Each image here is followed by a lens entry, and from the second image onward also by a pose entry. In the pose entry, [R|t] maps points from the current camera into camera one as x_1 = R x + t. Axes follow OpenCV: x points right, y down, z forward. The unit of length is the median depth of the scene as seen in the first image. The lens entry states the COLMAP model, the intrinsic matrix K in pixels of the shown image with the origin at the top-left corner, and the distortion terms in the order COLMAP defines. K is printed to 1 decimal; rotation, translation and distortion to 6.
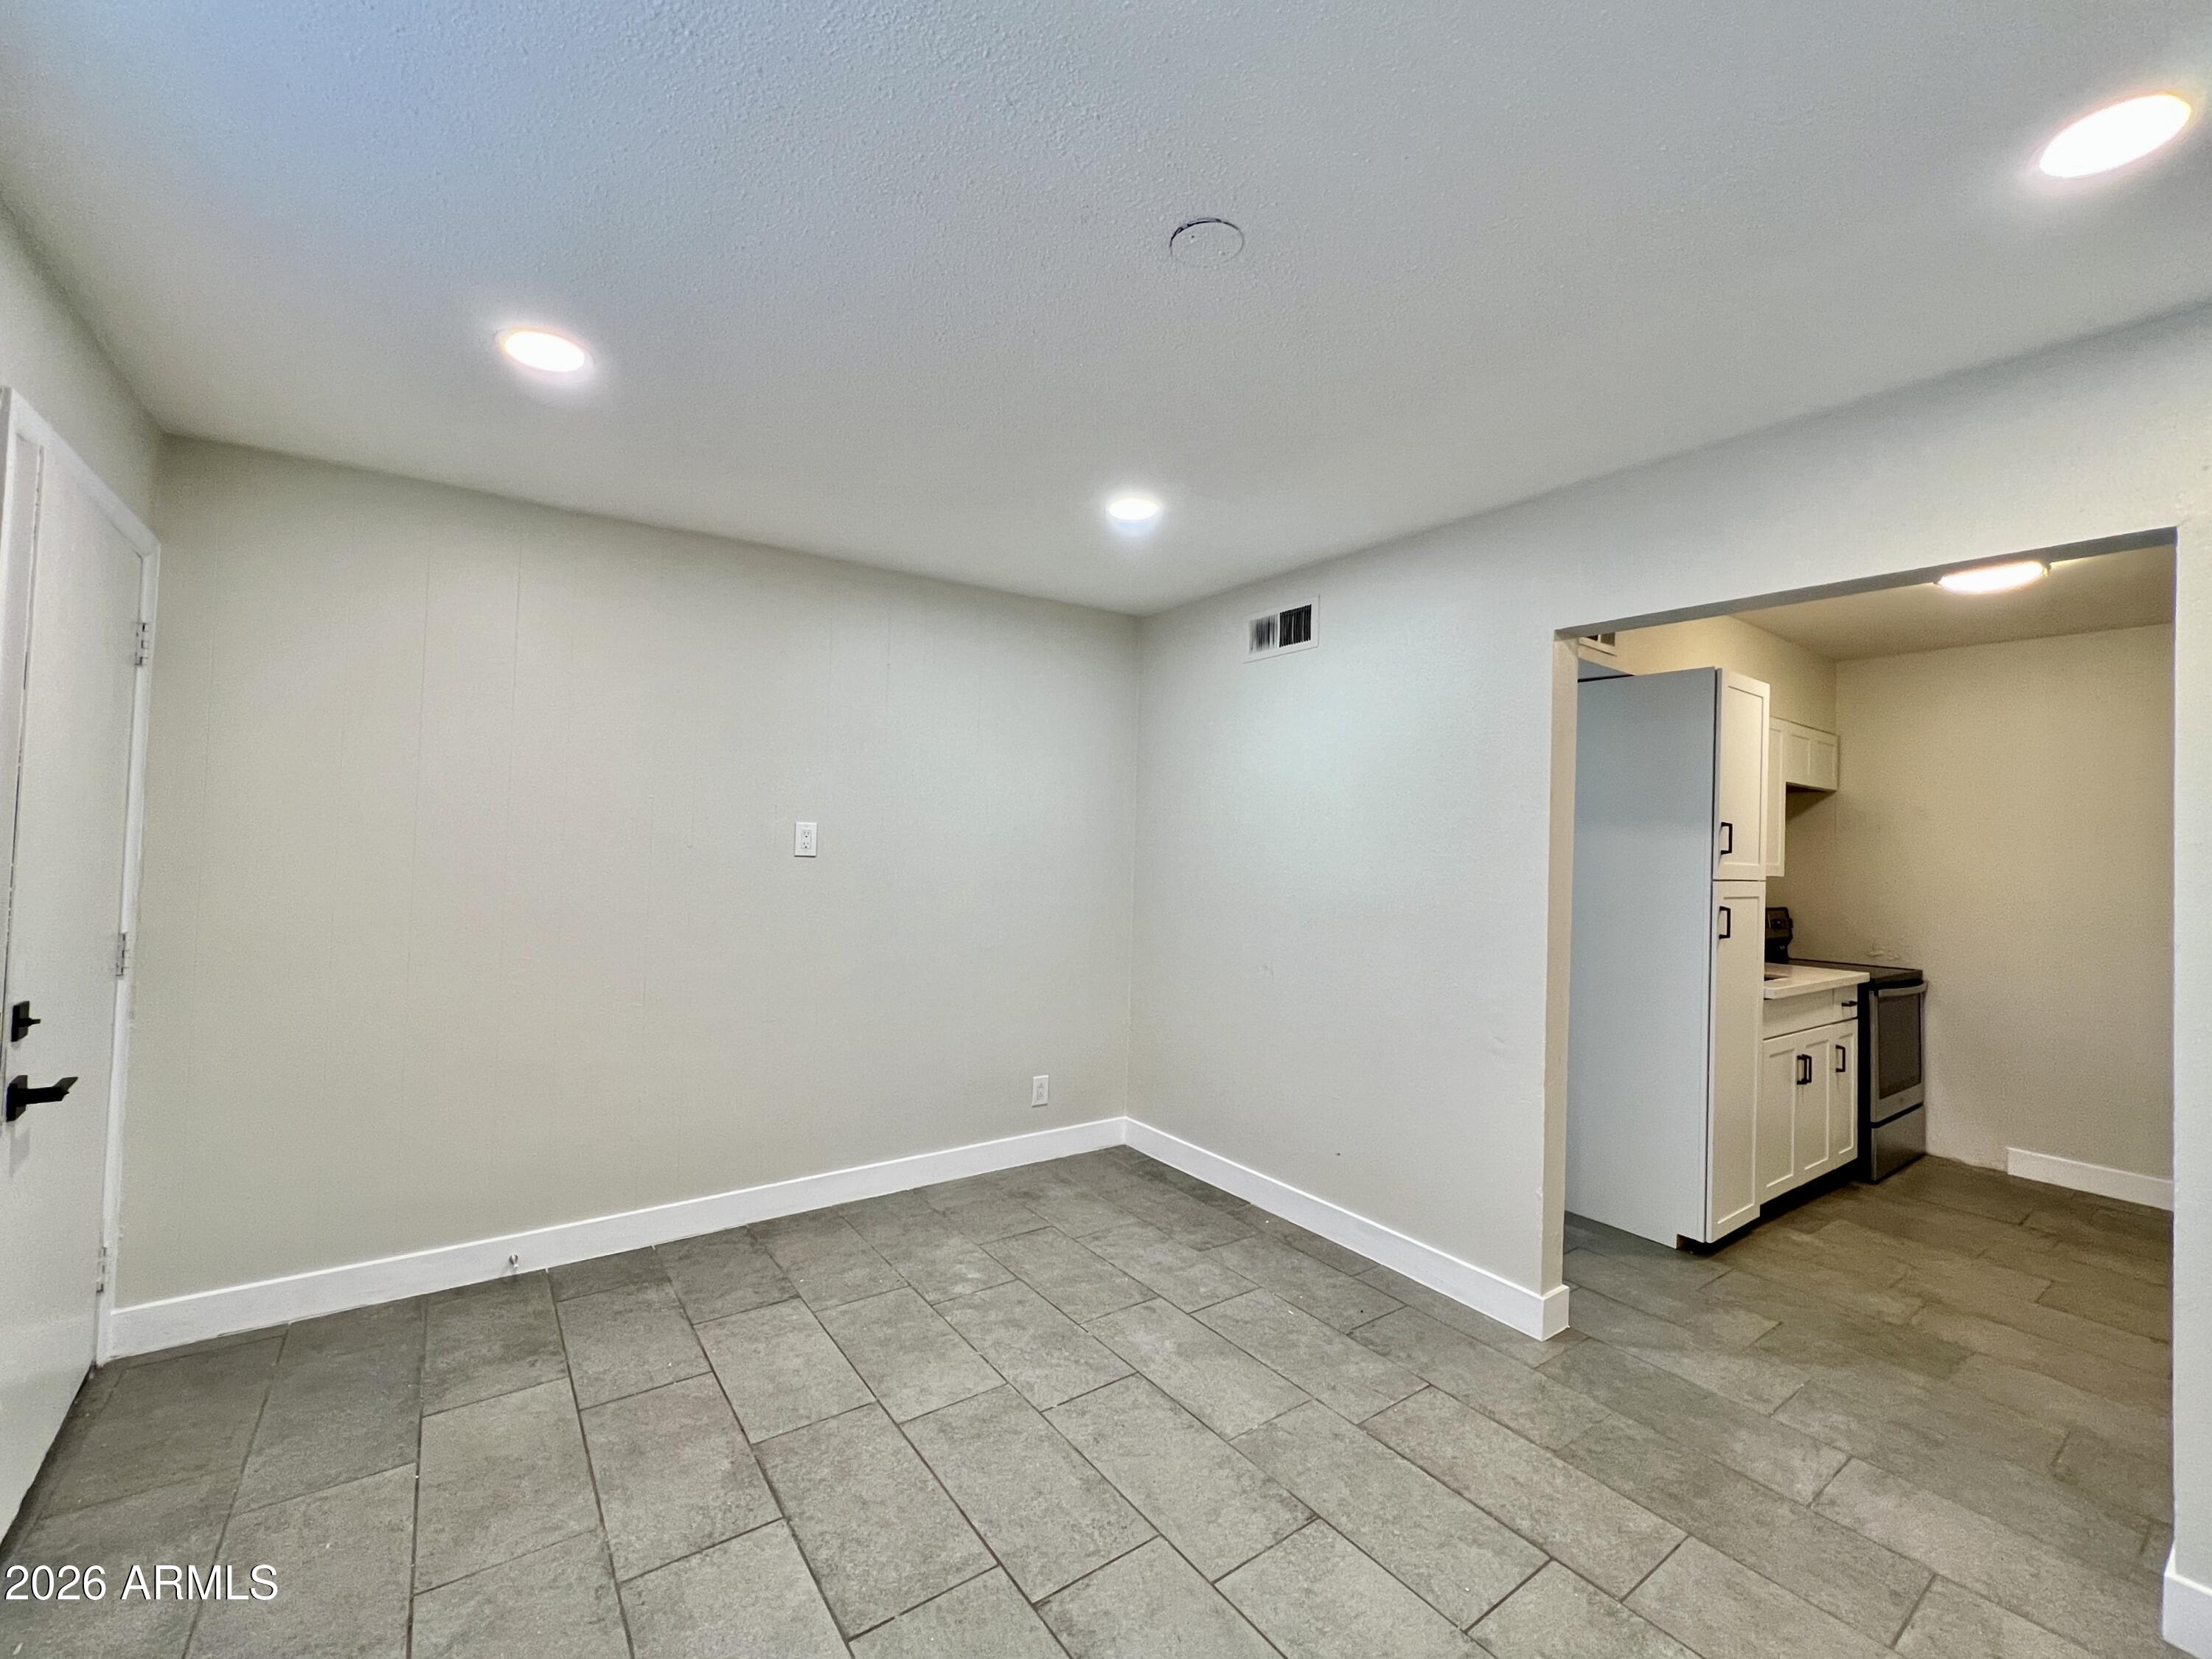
lens RADIAL K [[904.6, 0, 1106.0], [0, 904.6, 829.5], [0, 0, 1]] dist [0.001839, 0.000099]
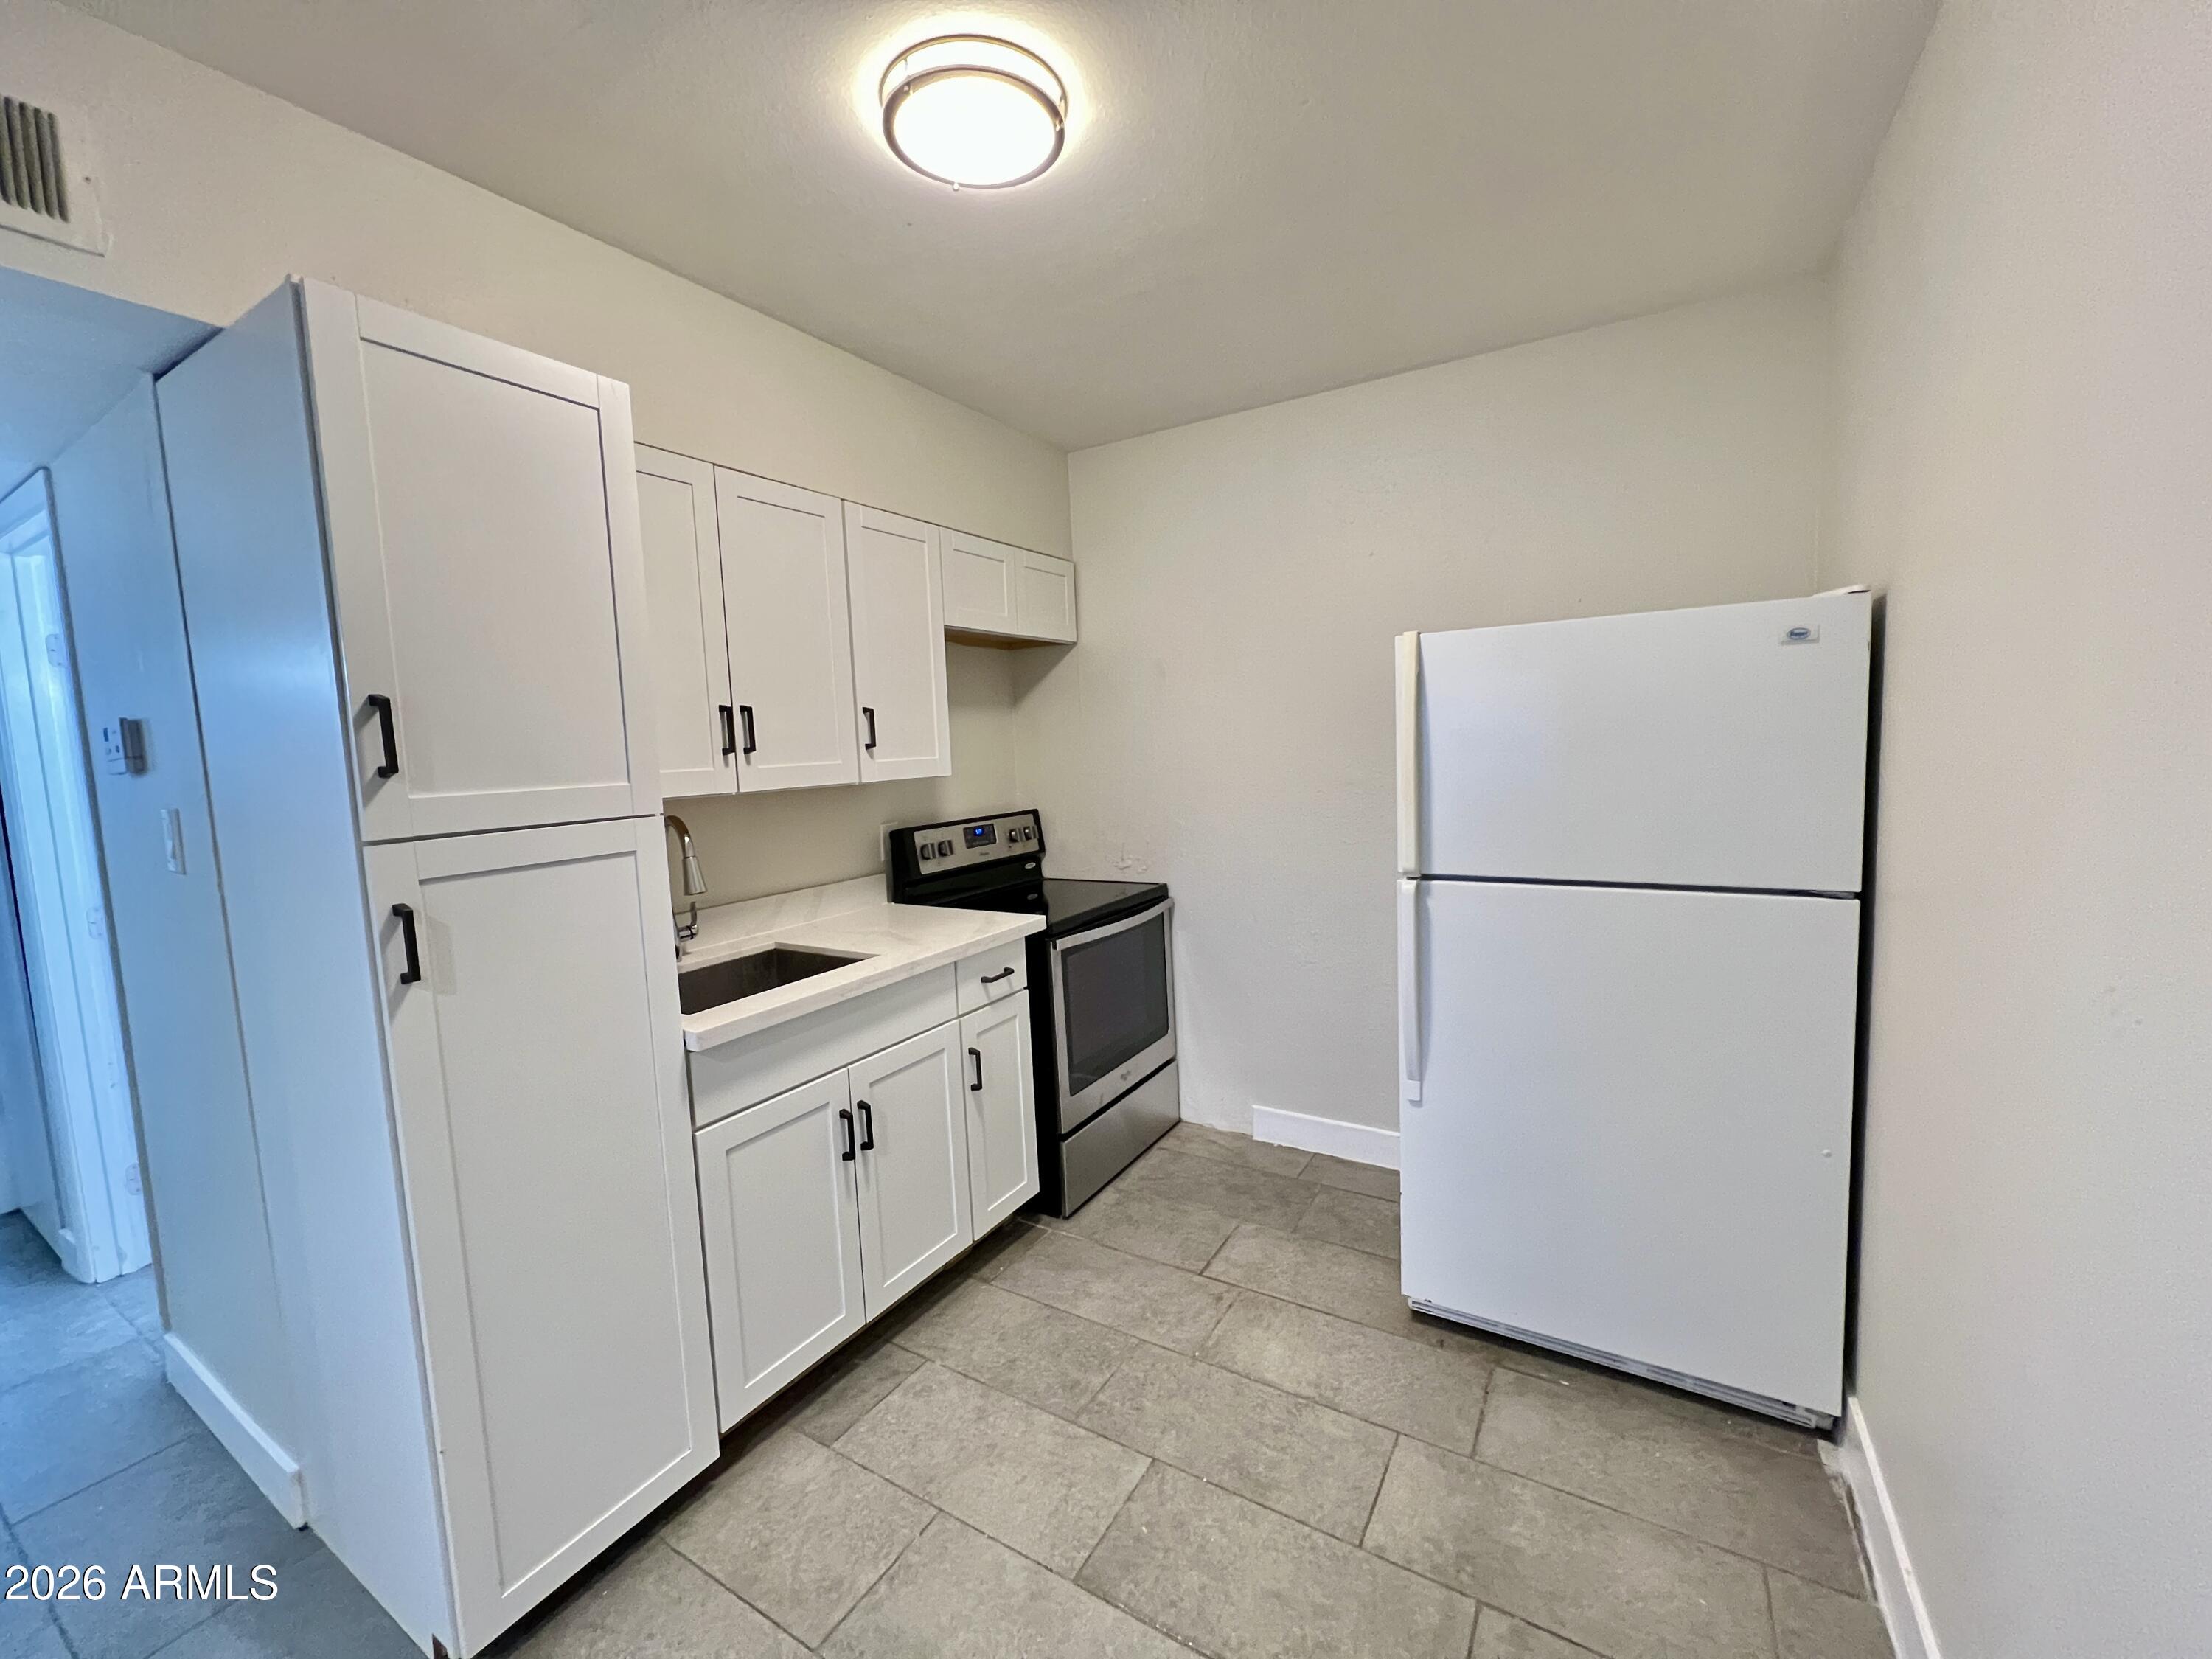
lens RADIAL K [[876.7, 0, 1106.0], [0, 876.7, 829.5], [0, 0, 1]] dist [-0.000645, -0.000068]
pose [[0.917790, -0.110565, 0.381361, 0.644495], [0.064044, 0.989095, 0.132628, 0.015455], [-0.391866, -0.097301, 0.914862, 0.406981]]
